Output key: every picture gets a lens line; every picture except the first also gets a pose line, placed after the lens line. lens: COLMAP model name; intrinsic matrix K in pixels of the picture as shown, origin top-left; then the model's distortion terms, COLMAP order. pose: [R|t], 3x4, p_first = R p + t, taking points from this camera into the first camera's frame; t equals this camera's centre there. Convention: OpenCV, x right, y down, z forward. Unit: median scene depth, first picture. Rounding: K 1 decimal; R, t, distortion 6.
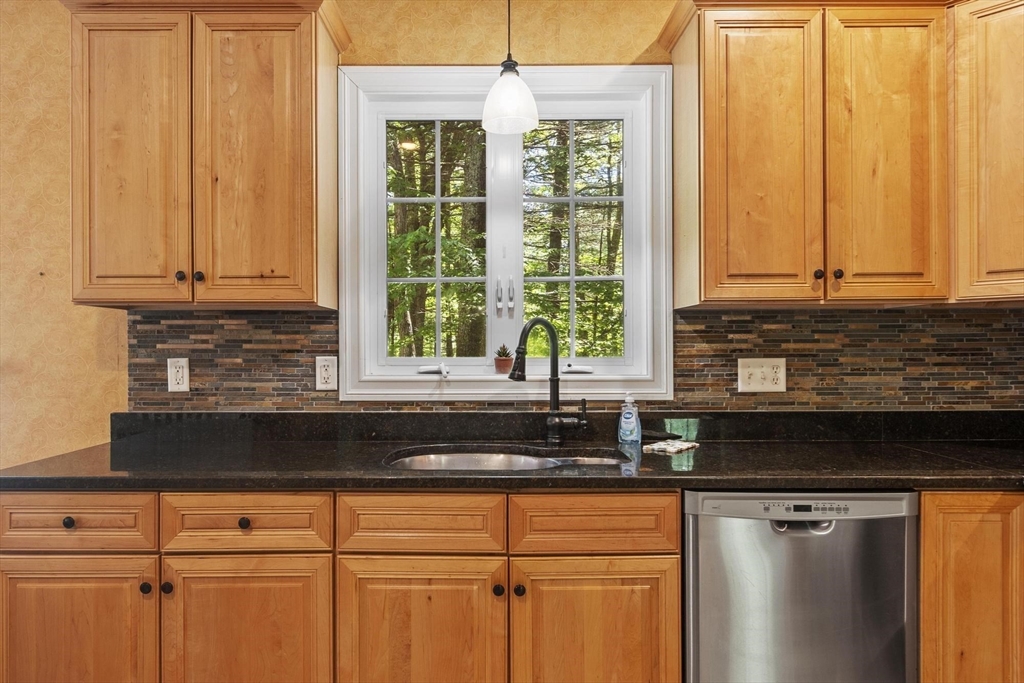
lens RADIAL K [[668.0, 0, 487.1], [0, 668.0, 346.6], [0, 0, 1]] dist [0.006419, -0.001360]
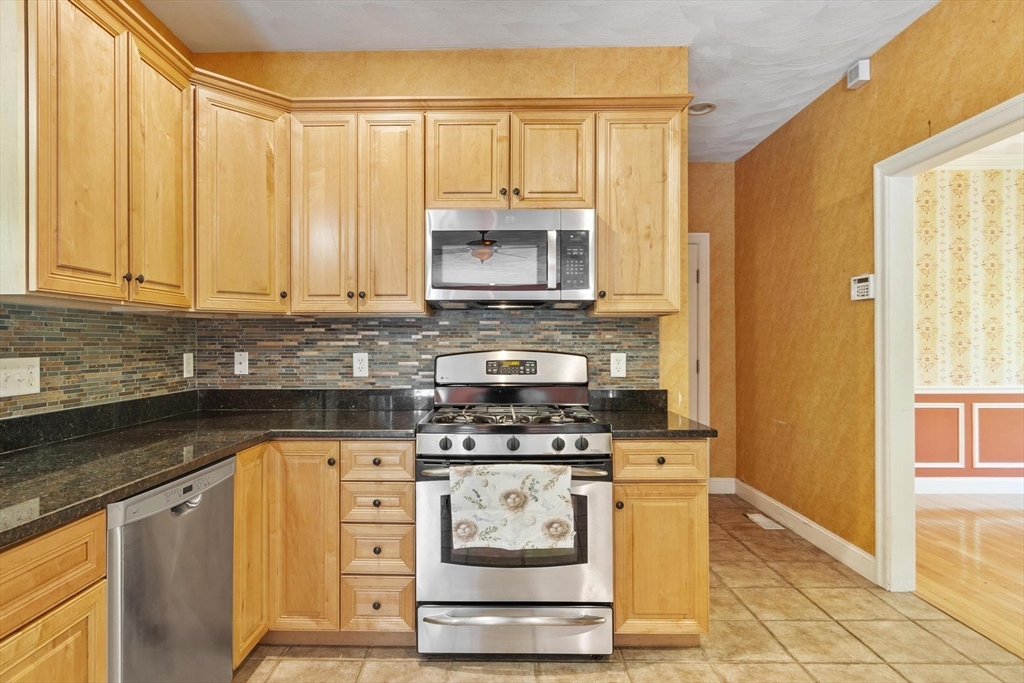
lens RADIAL K [[558.2, 0, 484.3], [0, 558.2, 343.0], [0, 0, 1]] dist [0.003259, 0.000664]
pose [[0.019320, 0.005352, 0.999799, -0.332089], [0.001507, 0.999984, -0.005382, 0.002257], [-0.999812, 0.001611, 0.019312, 0.357290]]
